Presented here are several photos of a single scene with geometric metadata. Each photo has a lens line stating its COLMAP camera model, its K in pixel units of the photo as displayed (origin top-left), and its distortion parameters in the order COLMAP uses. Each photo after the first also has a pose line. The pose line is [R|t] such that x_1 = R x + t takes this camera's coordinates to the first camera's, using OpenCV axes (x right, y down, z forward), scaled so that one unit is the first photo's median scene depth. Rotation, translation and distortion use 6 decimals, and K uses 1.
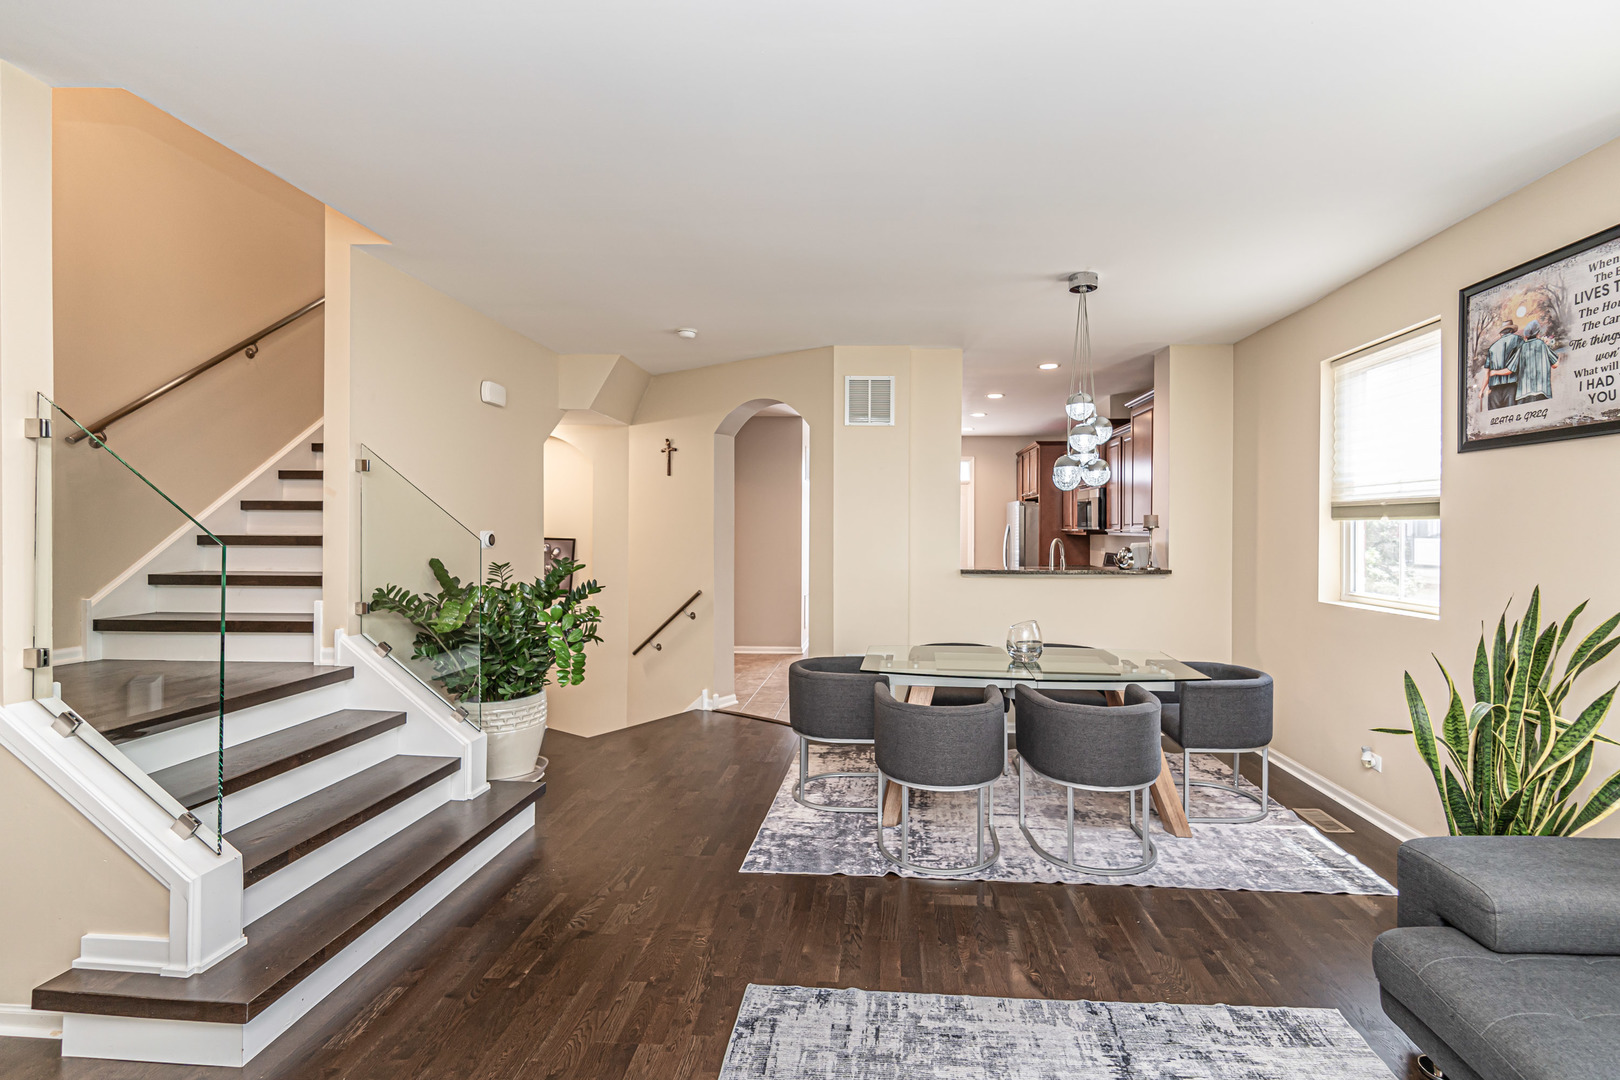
lens RADIAL K [[724.1, 0, 862.3], [0, 724.1, 531.8], [0, 0, 1]] dist [0.001499, 0.000192]
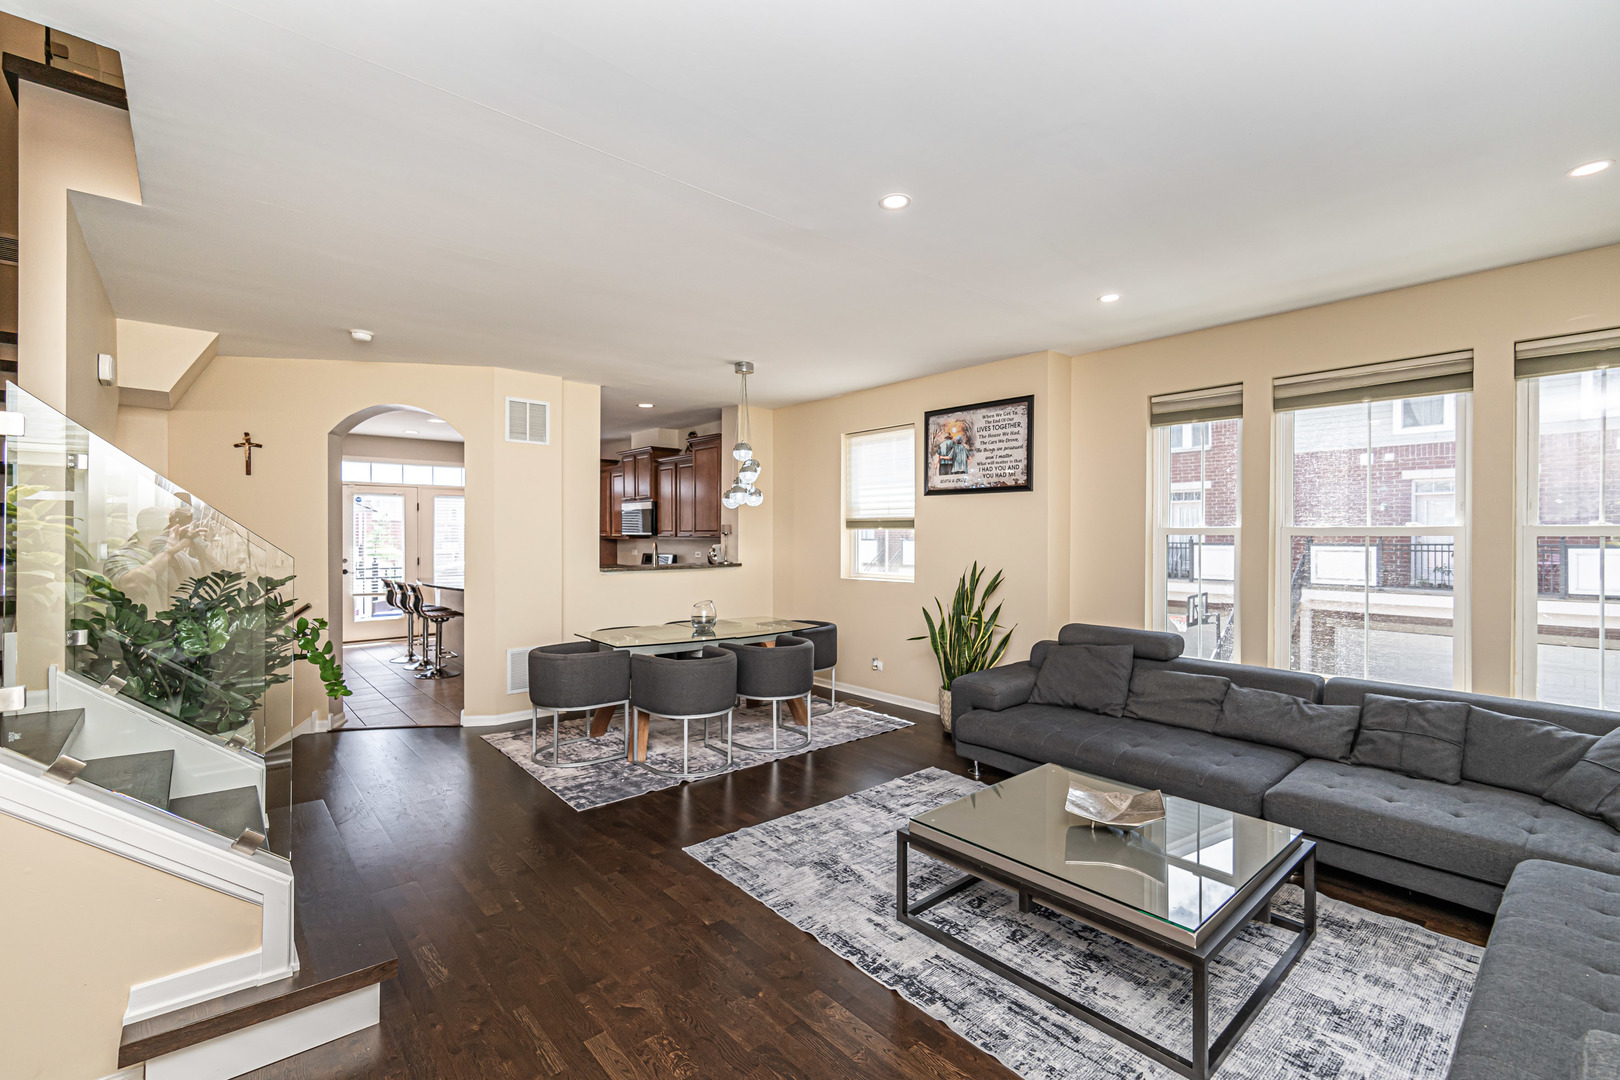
lens RADIAL K [[696.4, 0, 817.1], [0, 696.4, 537.2], [0, 0, 1]] dist [0.000784, -0.000050]
pose [[0.721873, -0.007578, 0.691984, -0.678845], [0.005344, 0.999971, 0.005376, -0.008300], [-0.692005, -0.000182, 0.721893, -0.149897]]
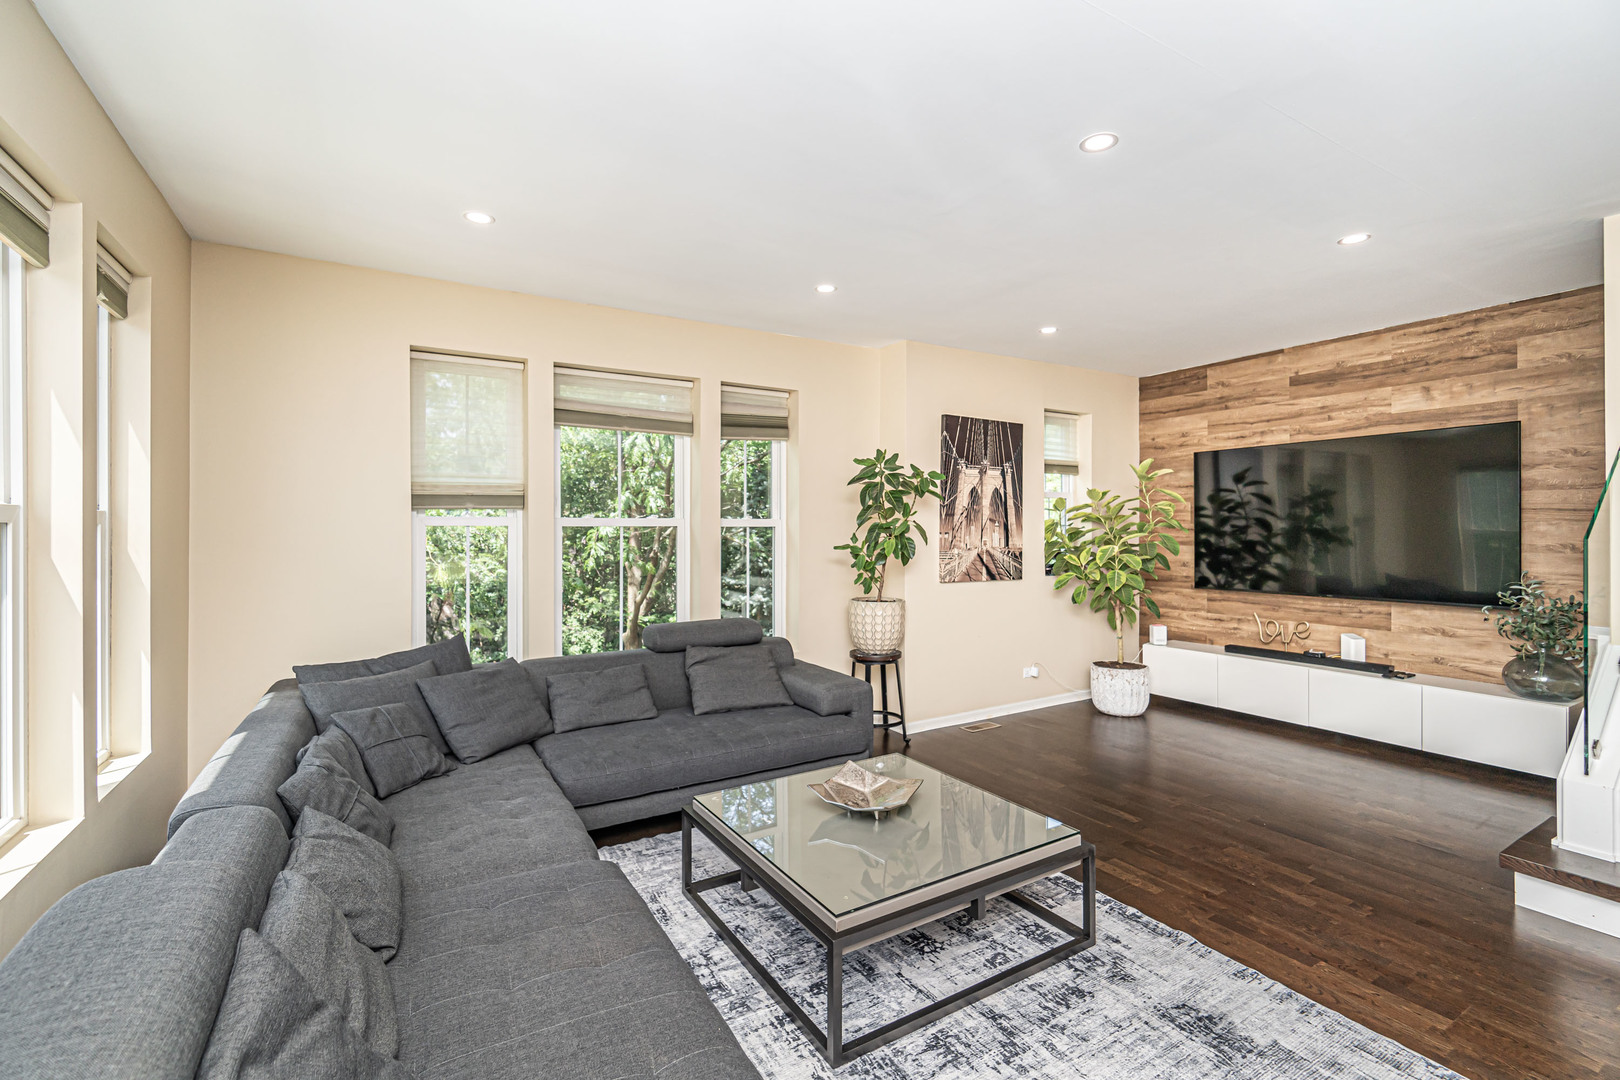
lens RADIAL K [[713.2, 0, 799.5], [0, 713.2, 529.3], [0, 0, 1]] dist [0.001113, -0.000017]
pose [[-0.843076, -0.003997, -0.537779, 0.666264], [-0.004526, 0.999990, -0.000337, 0.005787], [0.537775, 0.002150, -0.843086, 0.875460]]
